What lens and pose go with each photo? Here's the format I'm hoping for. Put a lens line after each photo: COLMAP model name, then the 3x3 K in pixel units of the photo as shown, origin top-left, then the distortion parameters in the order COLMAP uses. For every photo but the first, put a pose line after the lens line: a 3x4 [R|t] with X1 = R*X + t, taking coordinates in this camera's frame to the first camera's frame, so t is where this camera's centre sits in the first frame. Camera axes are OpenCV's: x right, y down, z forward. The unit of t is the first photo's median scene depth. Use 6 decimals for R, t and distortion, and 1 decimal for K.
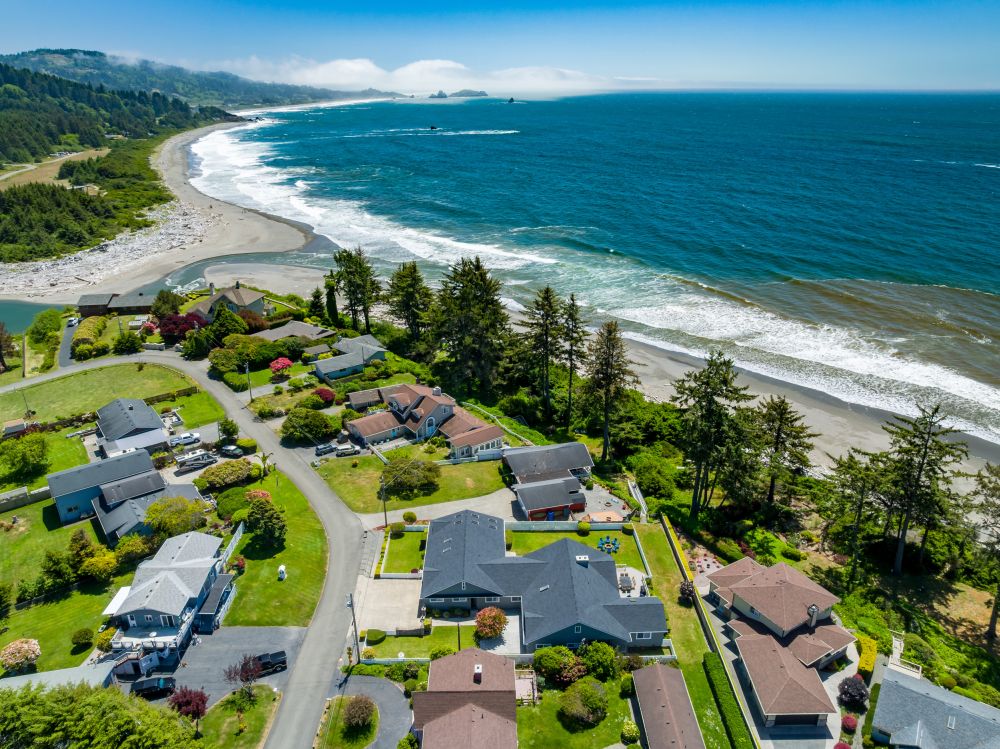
lens RADIAL K [[707.4, 0, 500.3], [0, 707.4, 376.8], [0, 0, 1]] dist [-0.040967, 0.010525]
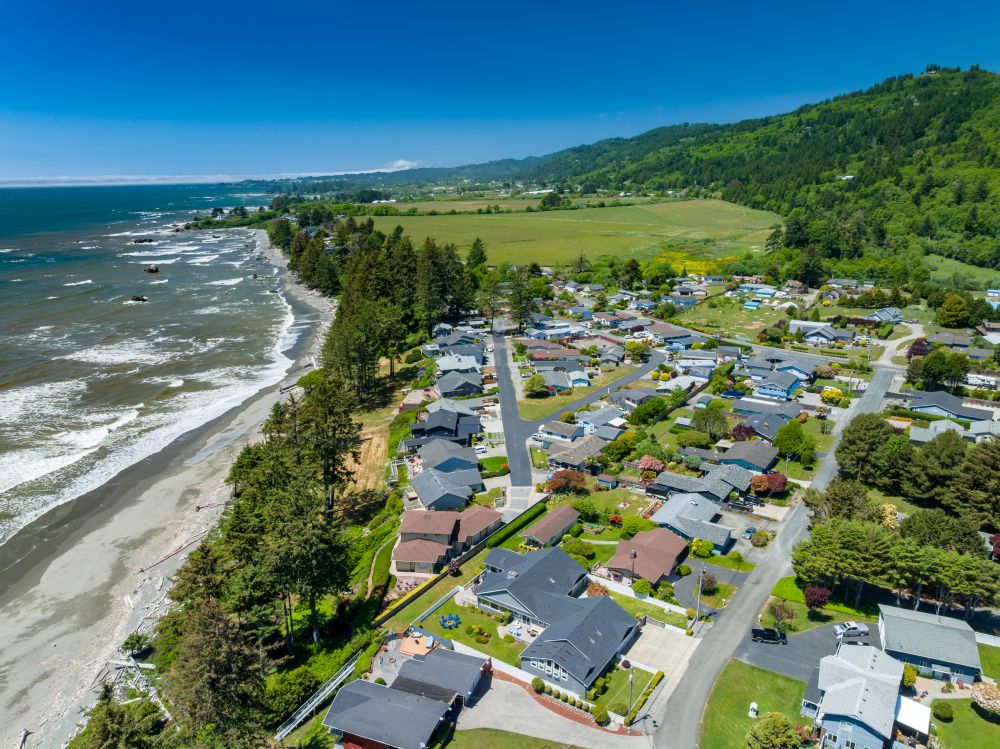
lens RADIAL K [[707.4, 0, 505.1], [0, 707.4, 379.3], [0, 0, 1]] dist [-0.040967, 0.010525]
pose [[-0.820562, -0.144014, 0.553117, -0.359160], [0.234348, 0.797878, 0.555403, -0.499209], [-0.521305, 0.585364, -0.620959, 1.095830]]
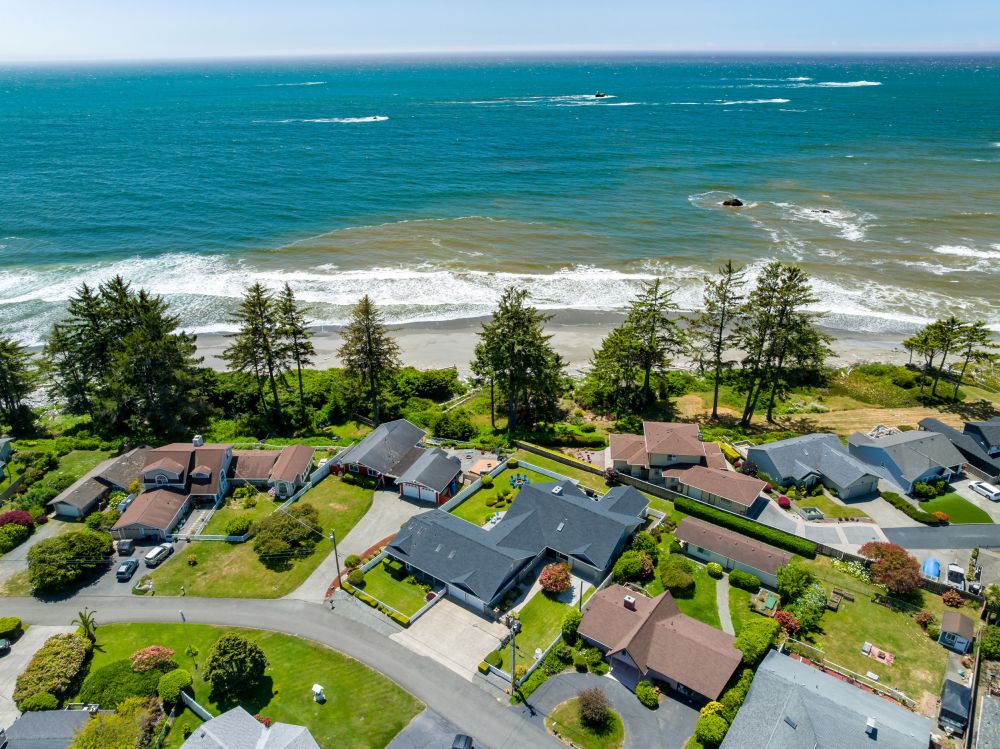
lens RADIAL K [[707.4, 0, 501.8], [0, 707.4, 368.4], [0, 0, 1]] dist [-0.040967, 0.010525]
pose [[0.596585, -0.327258, 0.732795, -0.462871], [0.310036, 0.936177, 0.165679, -0.085362], [-0.740246, 0.128351, 0.659971, 0.221874]]
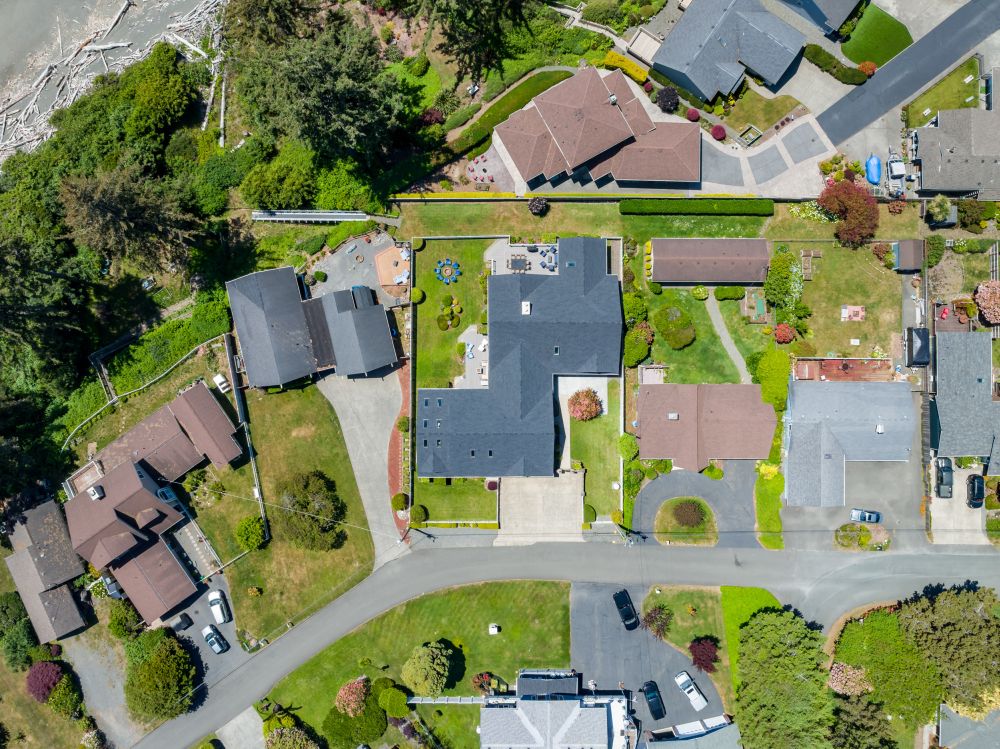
lens RADIAL K [[707.4, 0, 499.9], [0, 707.4, 371.2], [0, 0, 1]] dist [-0.040967, 0.010525]
pose [[0.012372, -0.999233, 0.037141, -0.003211], [0.385538, 0.039039, 0.921866, -0.428795], [-0.922609, 0.002914, 0.385726, 0.462393]]
